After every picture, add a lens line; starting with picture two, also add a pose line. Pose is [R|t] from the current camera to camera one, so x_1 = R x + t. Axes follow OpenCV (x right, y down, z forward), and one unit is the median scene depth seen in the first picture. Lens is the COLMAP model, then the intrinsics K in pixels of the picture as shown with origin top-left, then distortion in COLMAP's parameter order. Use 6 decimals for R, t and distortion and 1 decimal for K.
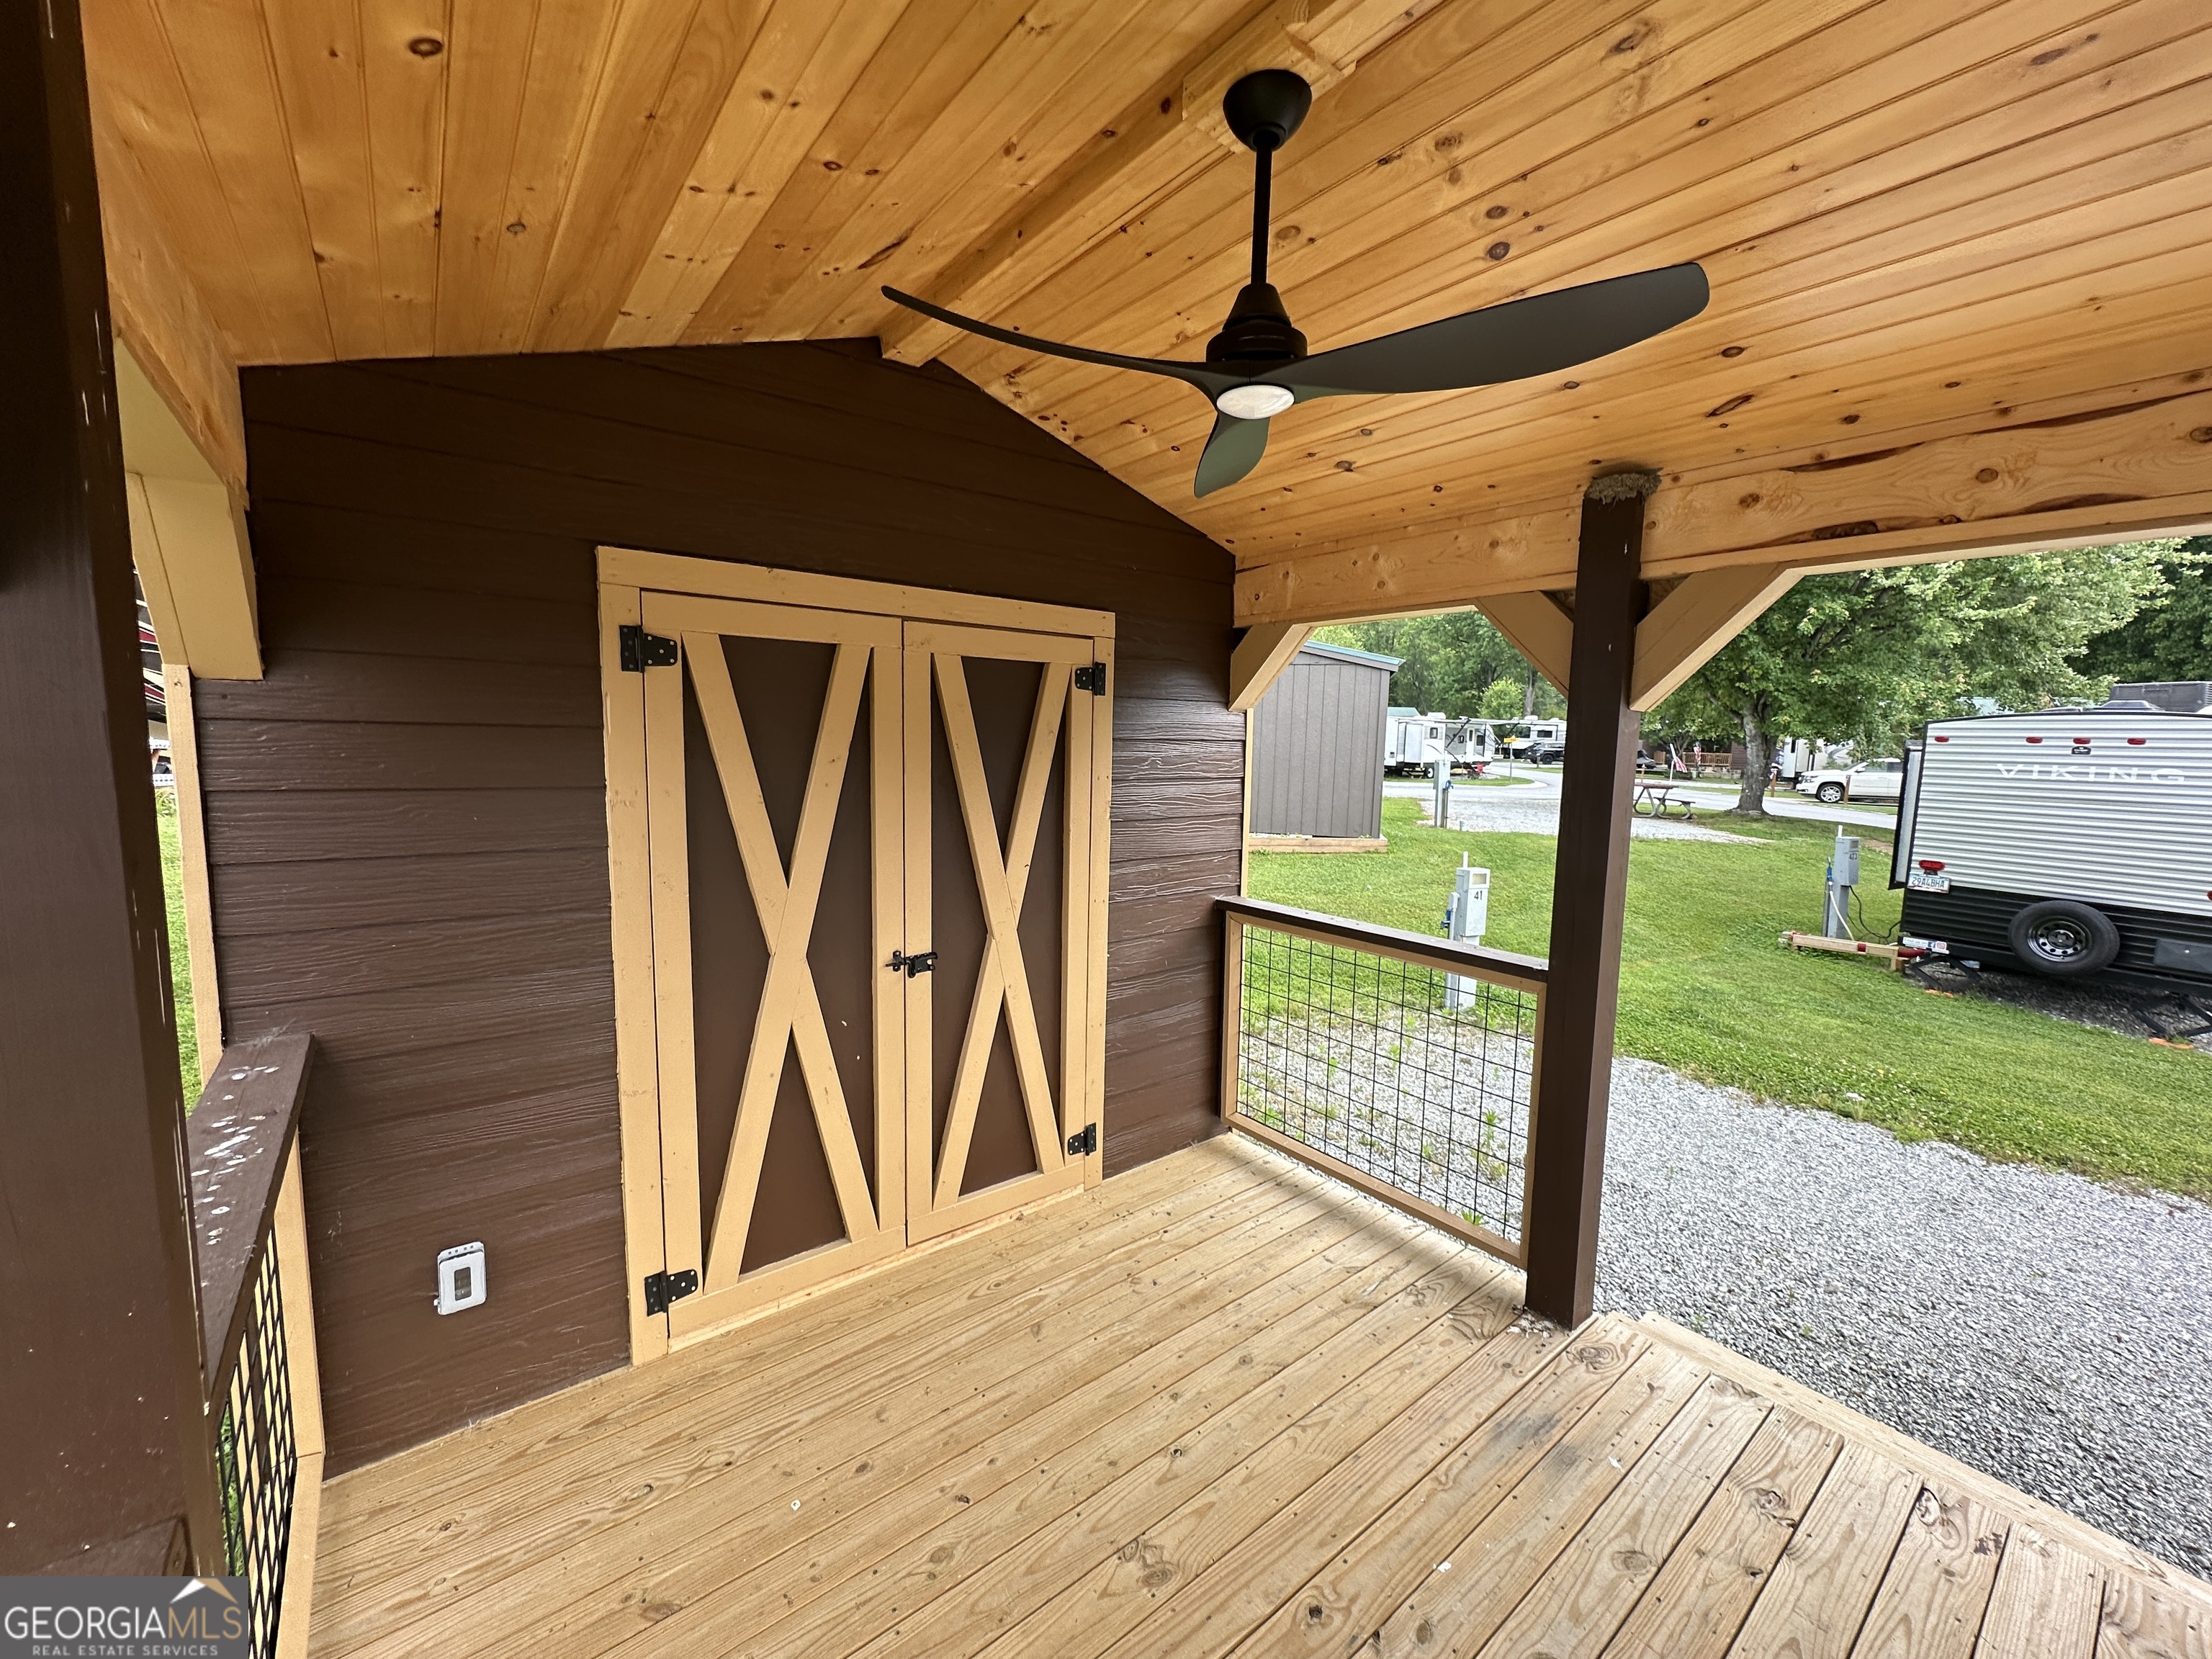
lens RADIAL K [[879.9, 0, 1106.9], [0, 879.9, 831.5], [0, 0, 1]] dist [-0.002834, 0.000146]
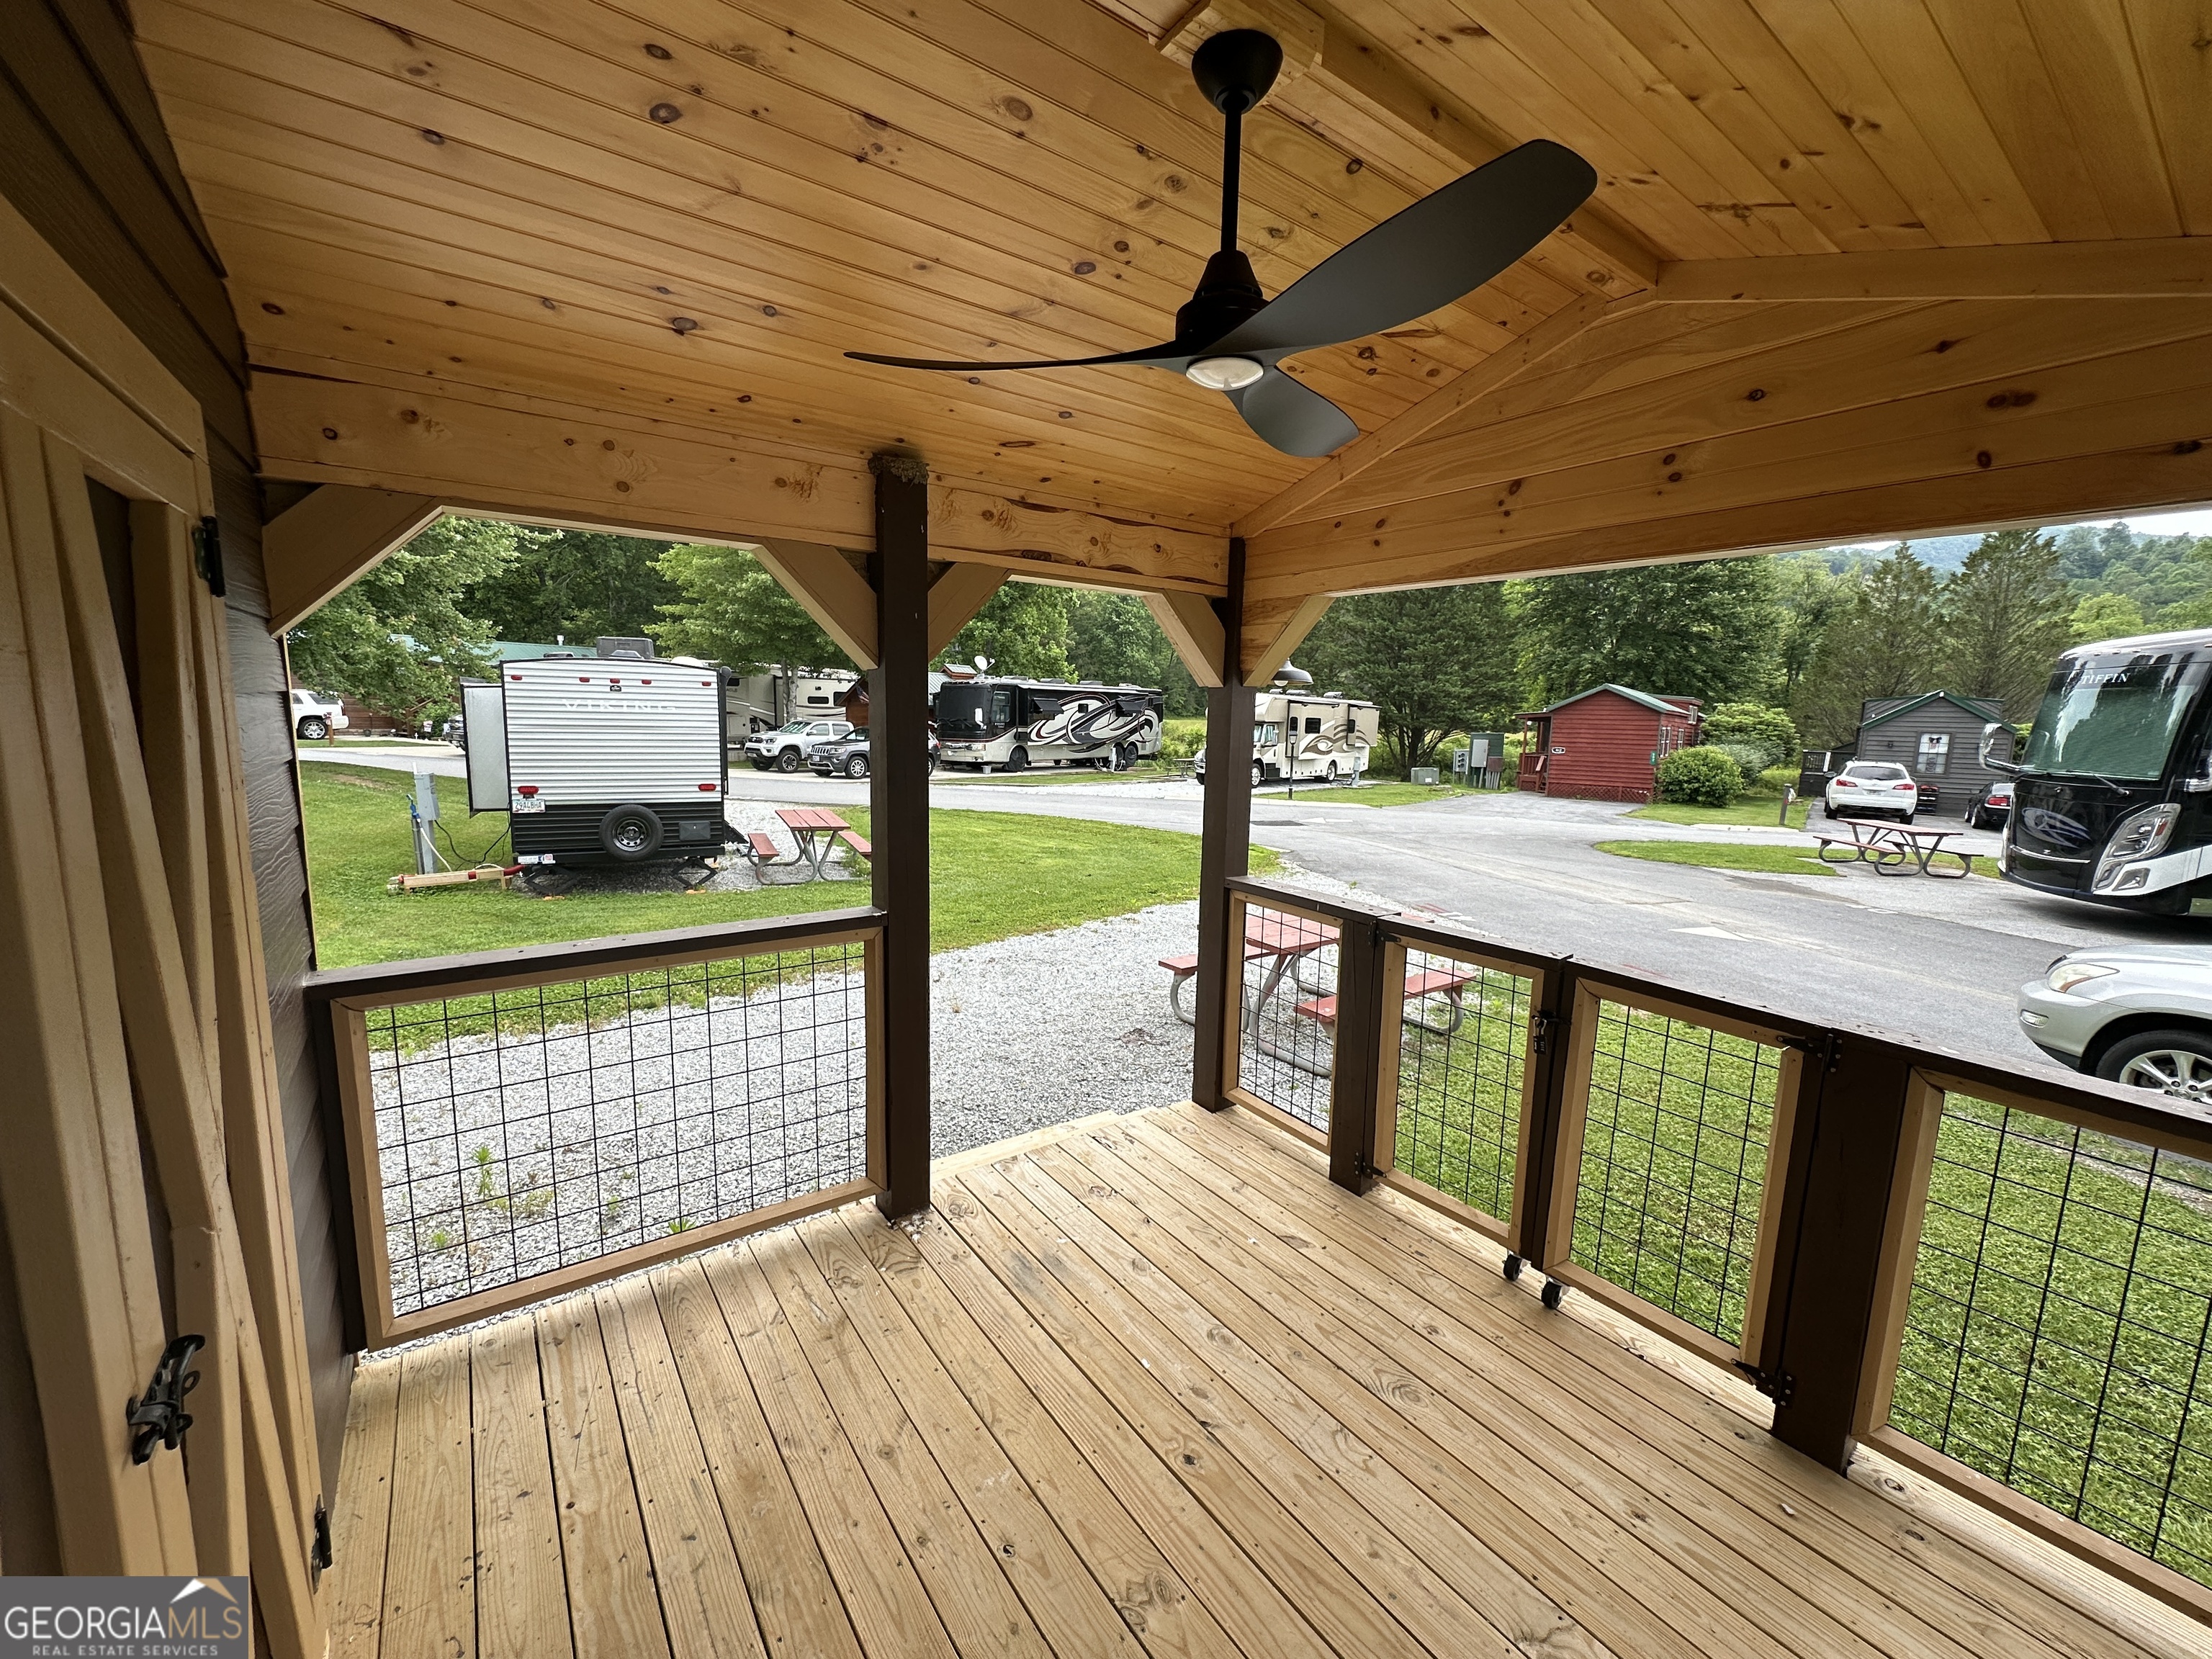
lens RADIAL K [[879.9, 0, 1106.6], [0, 879.9, 831.4], [0, 0, 1]] dist [-0.002834, 0.000146]
pose [[0.037242, -0.160756, 0.986291, -0.464255], [0.081039, 0.984211, 0.157357, -0.076761], [-0.996015, 0.074068, 0.049681, 0.581996]]
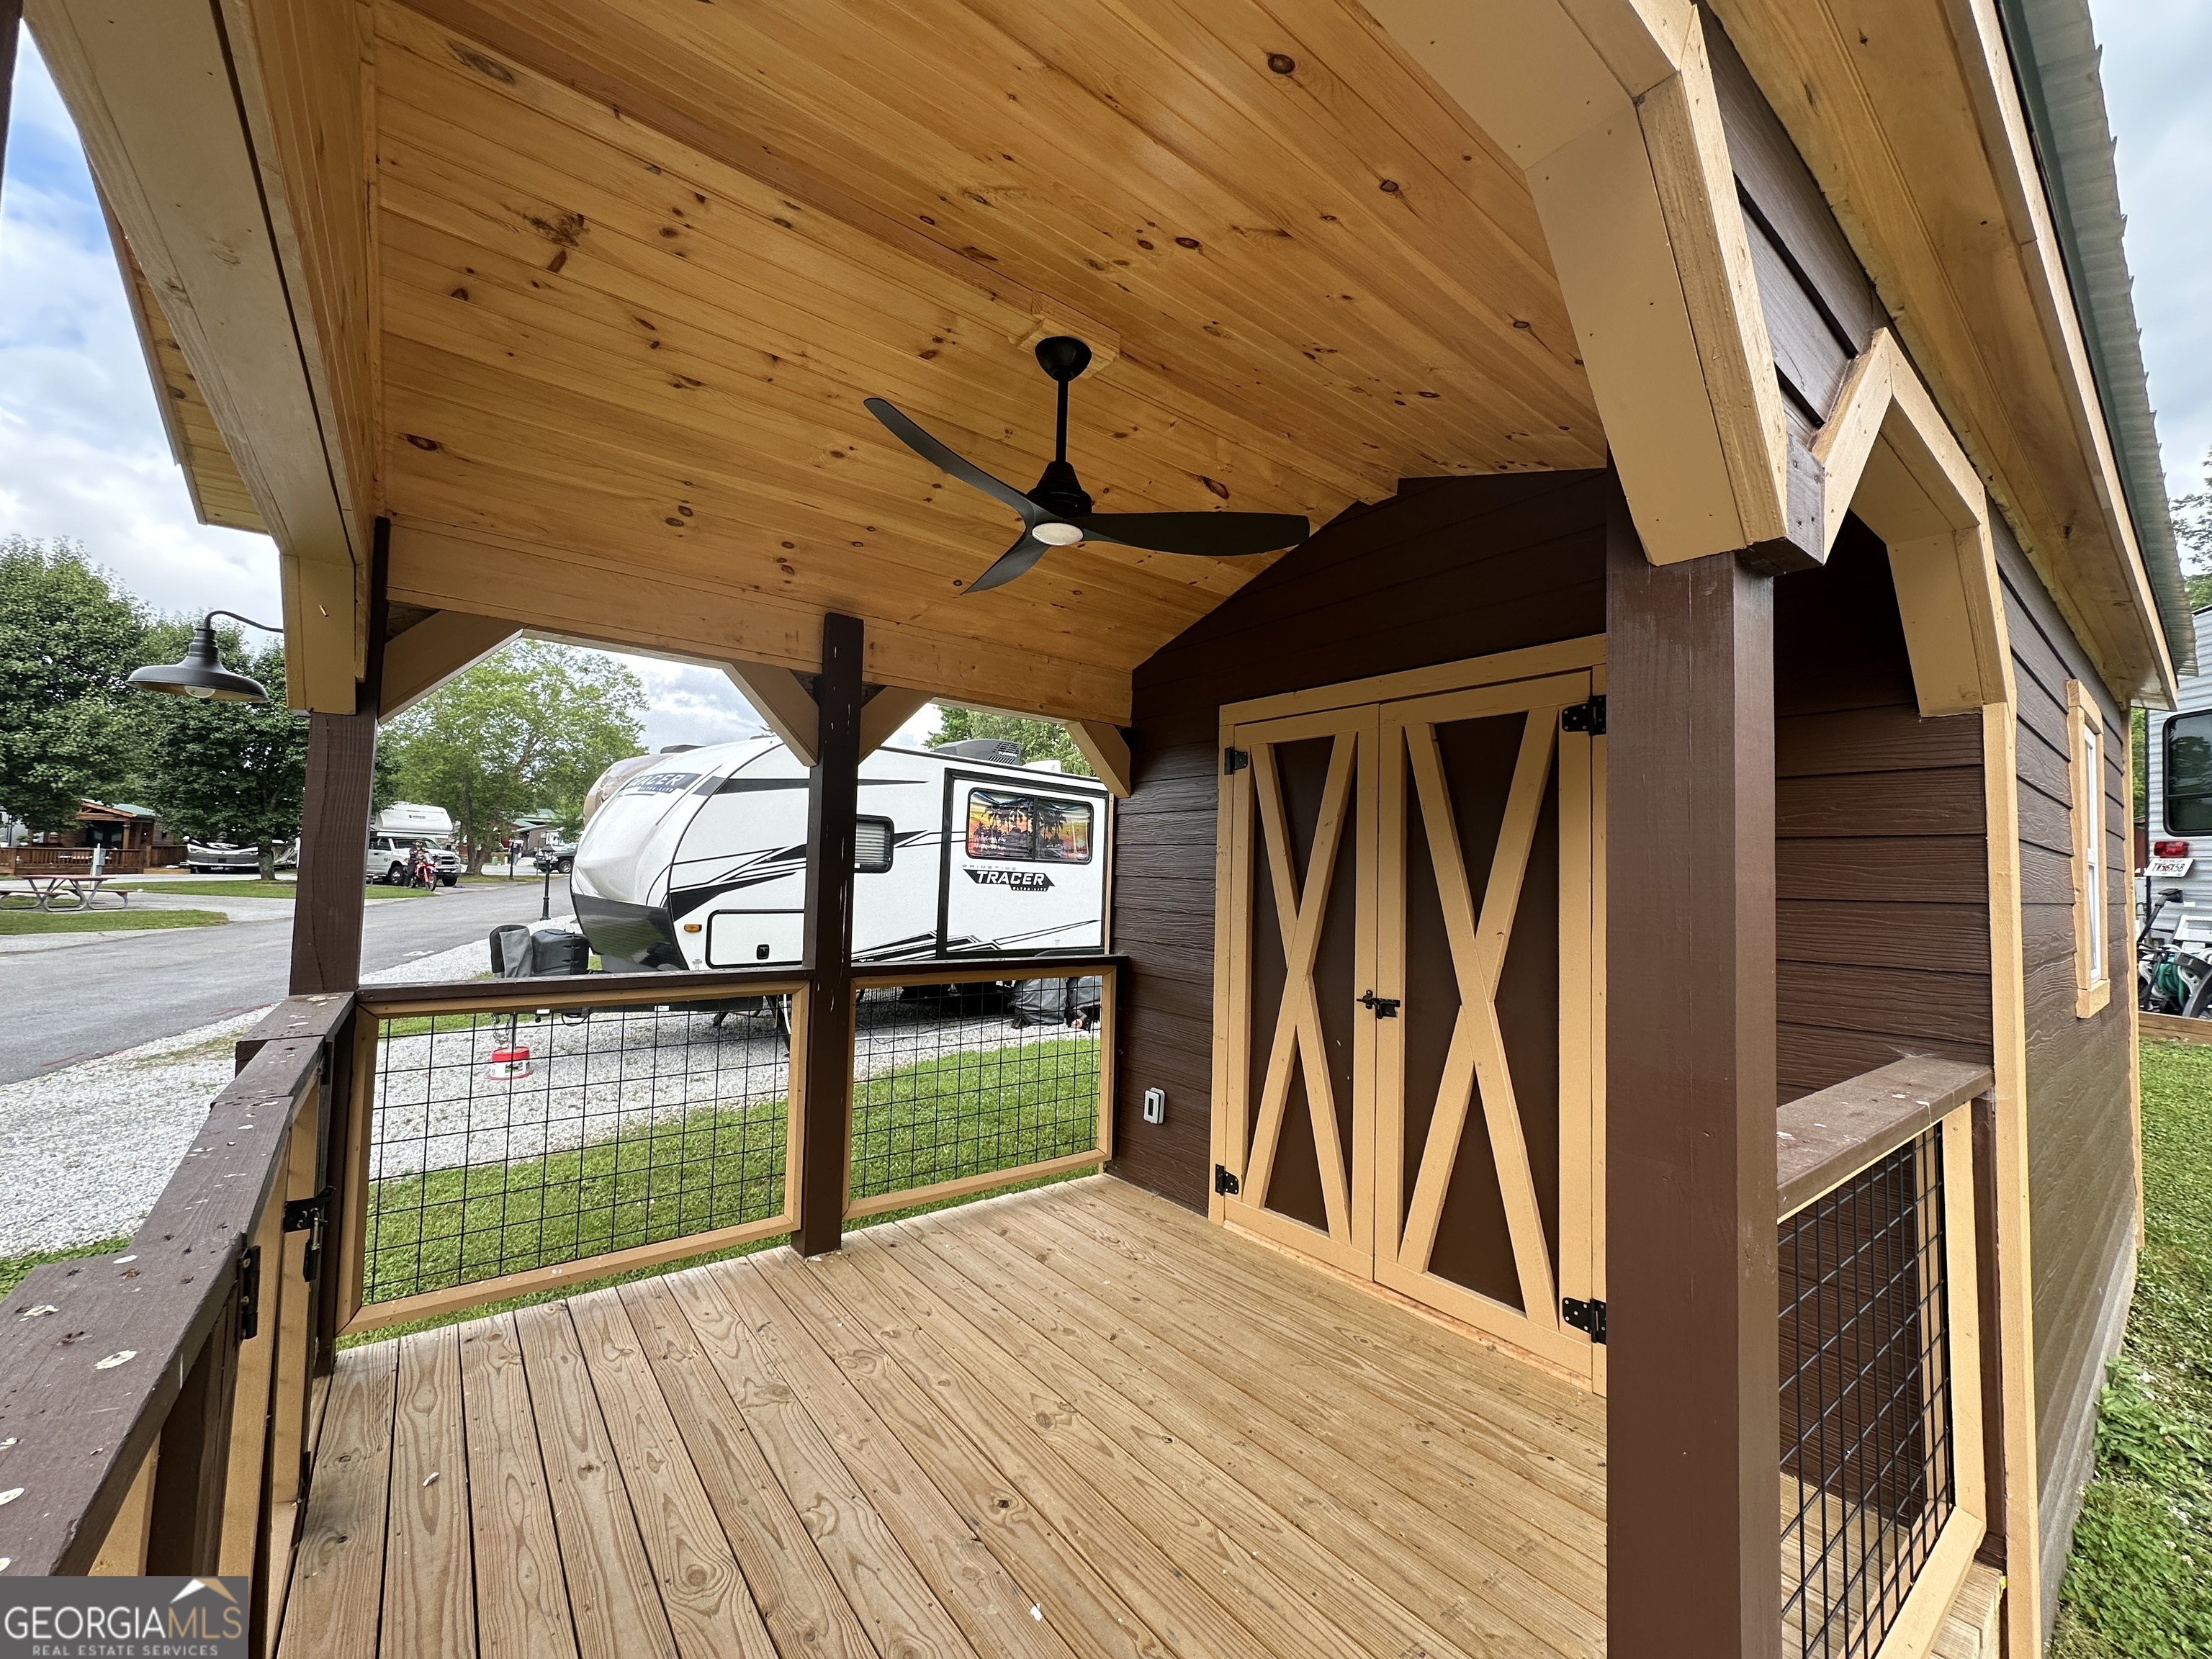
lens RADIAL K [[879.9, 0, 1104.6], [0, 879.9, 829.9], [0, 0, 1]] dist [-0.002834, 0.000146]
pose [[-0.005132, -0.069869, -0.997543, 0.843480], [-0.133499, 0.988675, -0.068561, 0.050951], [0.991036, 0.132819, -0.014401, 0.606576]]
